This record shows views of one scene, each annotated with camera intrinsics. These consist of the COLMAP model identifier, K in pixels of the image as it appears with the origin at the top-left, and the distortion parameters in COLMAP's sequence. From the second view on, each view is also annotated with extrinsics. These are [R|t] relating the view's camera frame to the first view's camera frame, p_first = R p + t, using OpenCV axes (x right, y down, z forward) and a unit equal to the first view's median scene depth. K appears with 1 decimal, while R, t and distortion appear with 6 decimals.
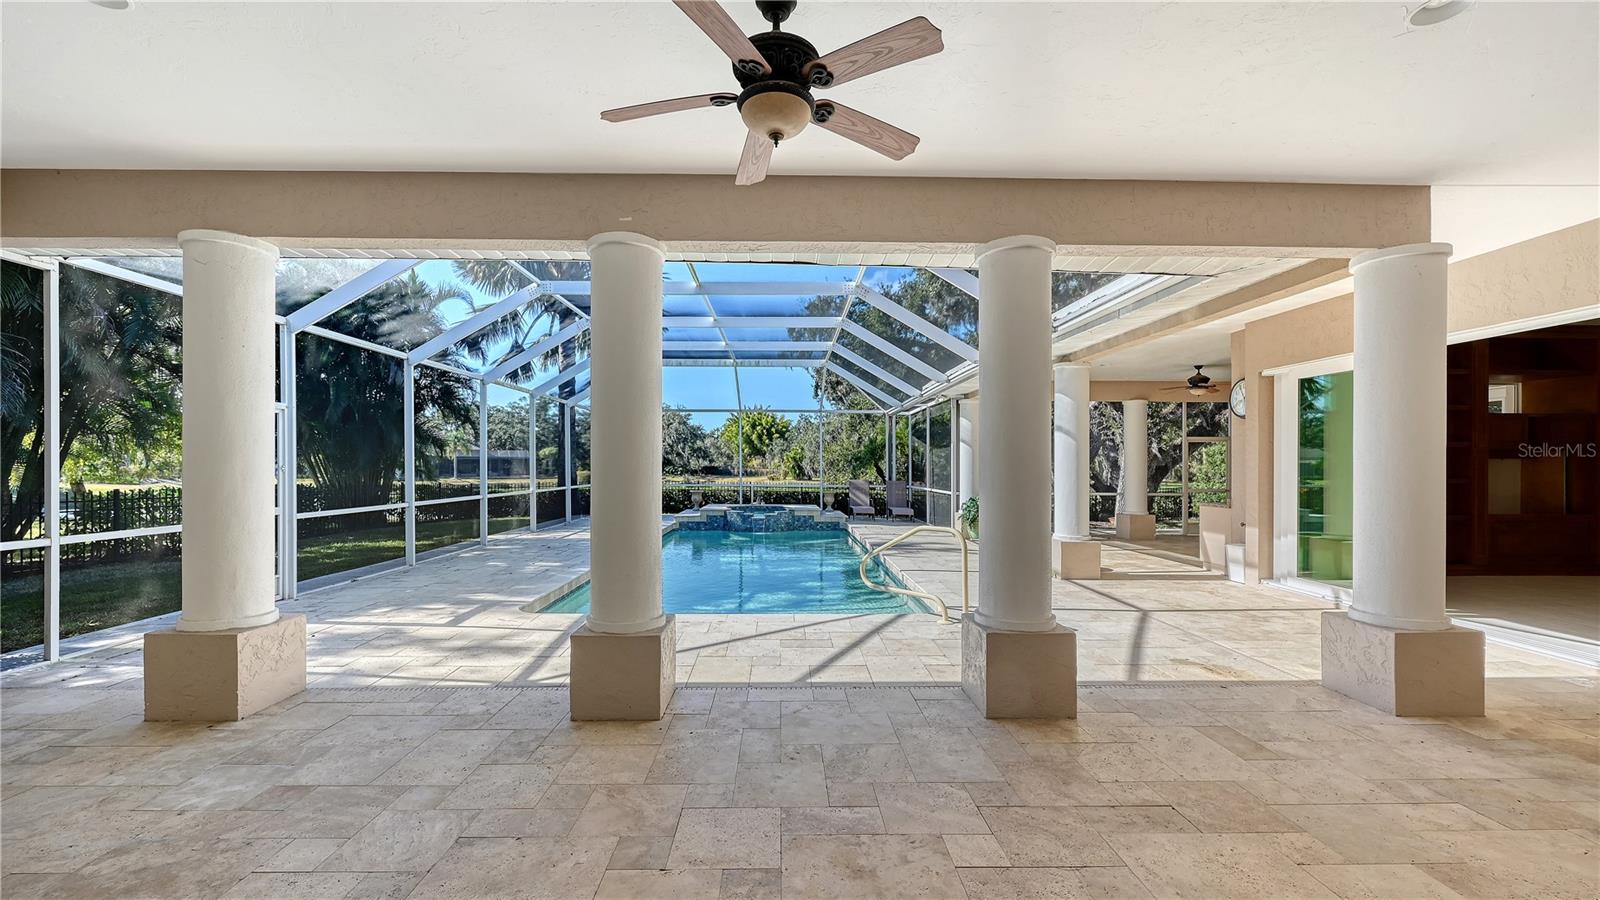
lens RADIAL K [[641.8, 0, 792.0], [0, 641.8, 458.5], [0, 0, 1]] dist [0.001912, -0.000031]
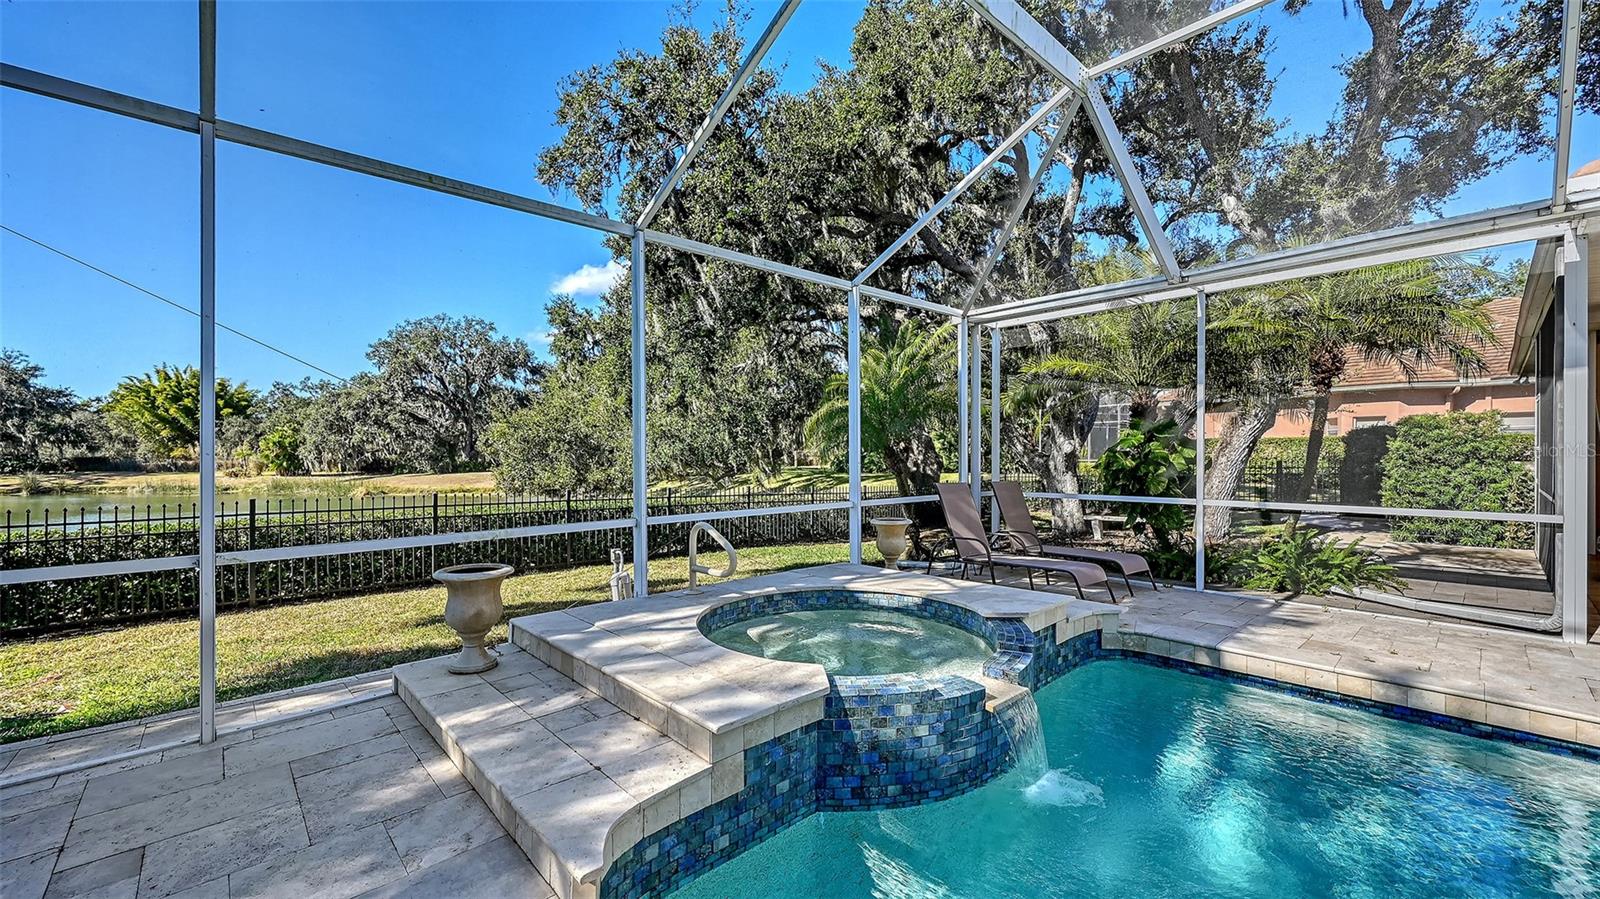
lens RADIAL K [[641.8, 0, 803.1], [0, 641.8, 448.9], [0, 0, 1]] dist [0.001912, -0.000031]
pose [[0.751715, -0.003027, 0.659481, -0.200387], [-0.001159, 0.999982, 0.005912, 0.001521], [-0.659487, -0.005208, 0.751698, 0.946049]]
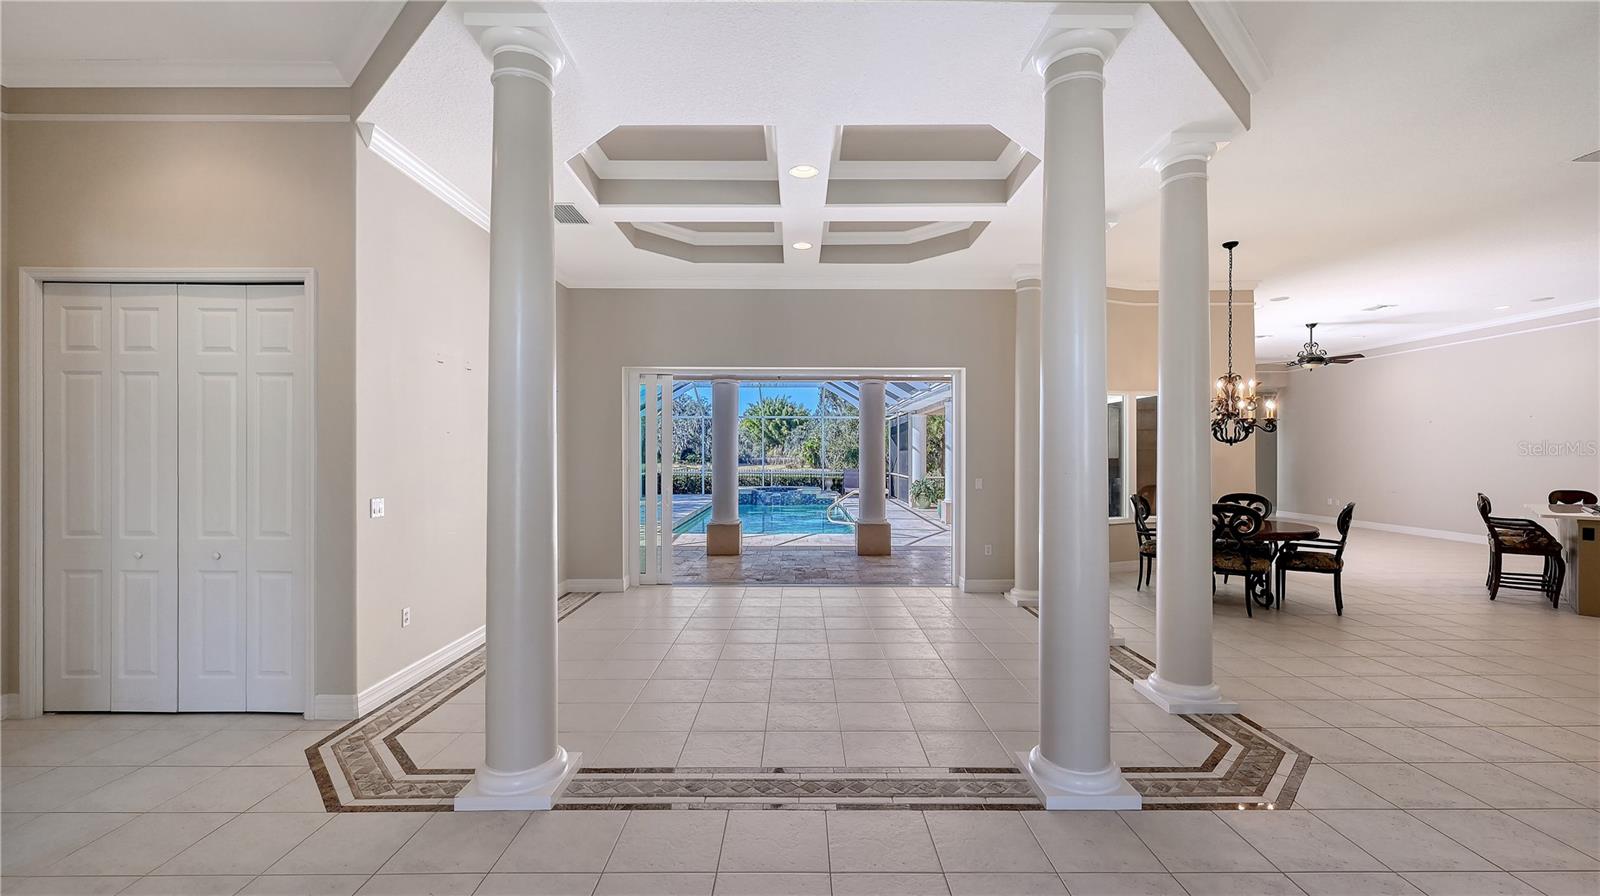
lens RADIAL K [[641.8, 0, 801.8], [0, 641.8, 444.6], [0, 0, 1]] dist [0.001912, -0.000031]
pose [[0.999894, -0.002950, -0.014244, 0.022793], [0.002907, 0.999991, -0.003064, -0.013633], [0.014253, 0.003022, 0.999894, -0.373377]]
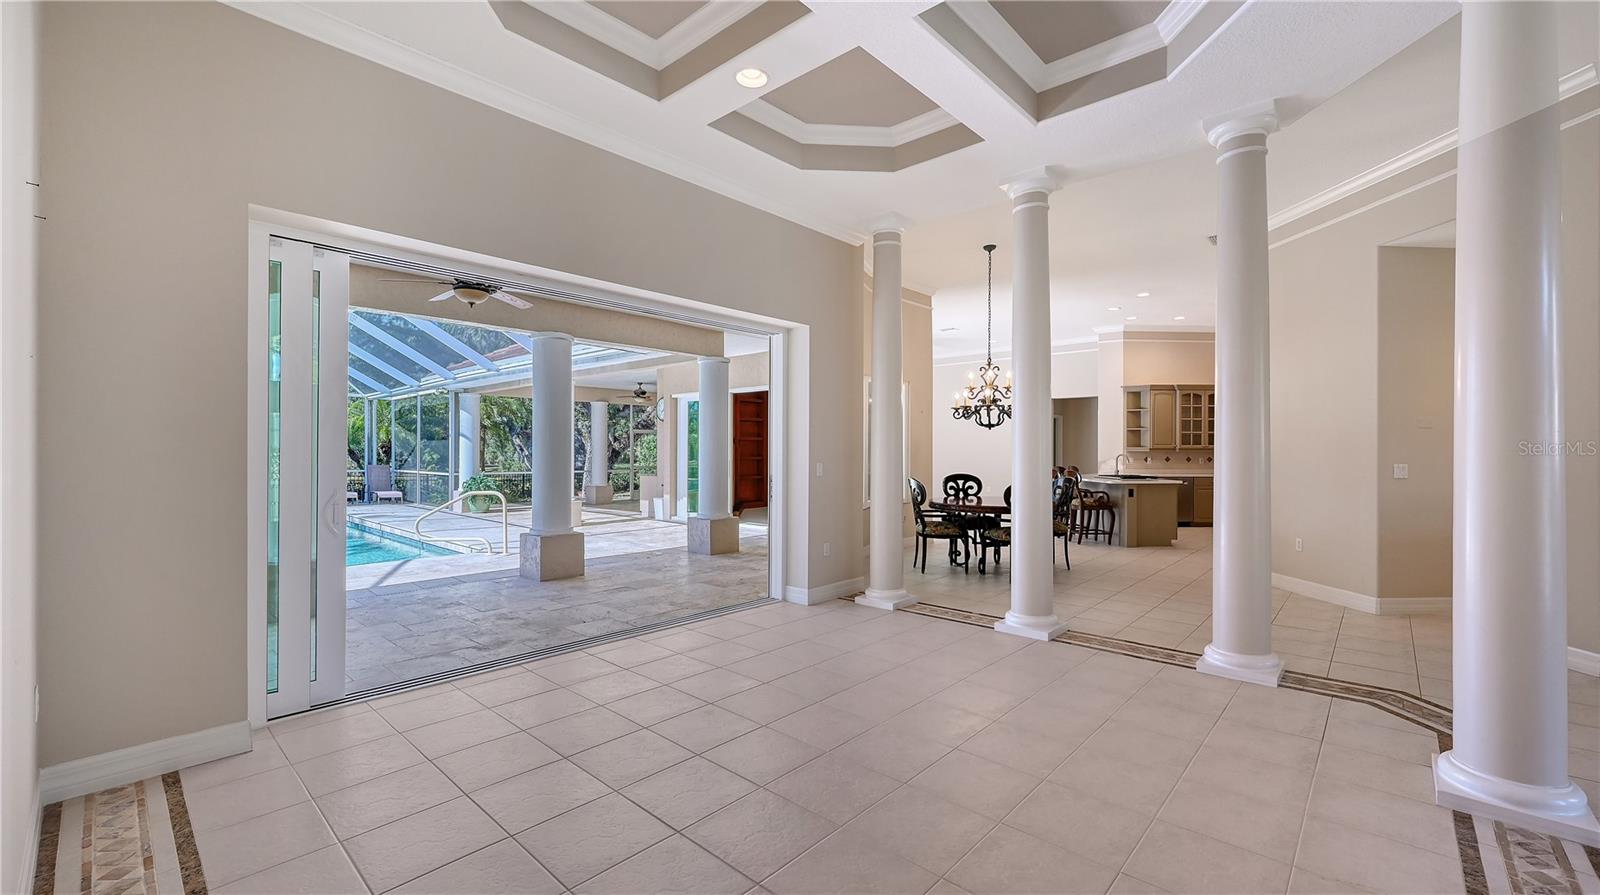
lens RADIAL K [[641.8, 0, 804.1], [0, 641.8, 451.8], [0, 0, 1]] dist [0.001912, -0.000031]
pose [[0.688292, -0.002215, 0.725430, -0.116432], [-0.008189, 0.999908, 0.010823, -0.002674], [-0.725387, -0.013390, 0.688211, -0.190168]]
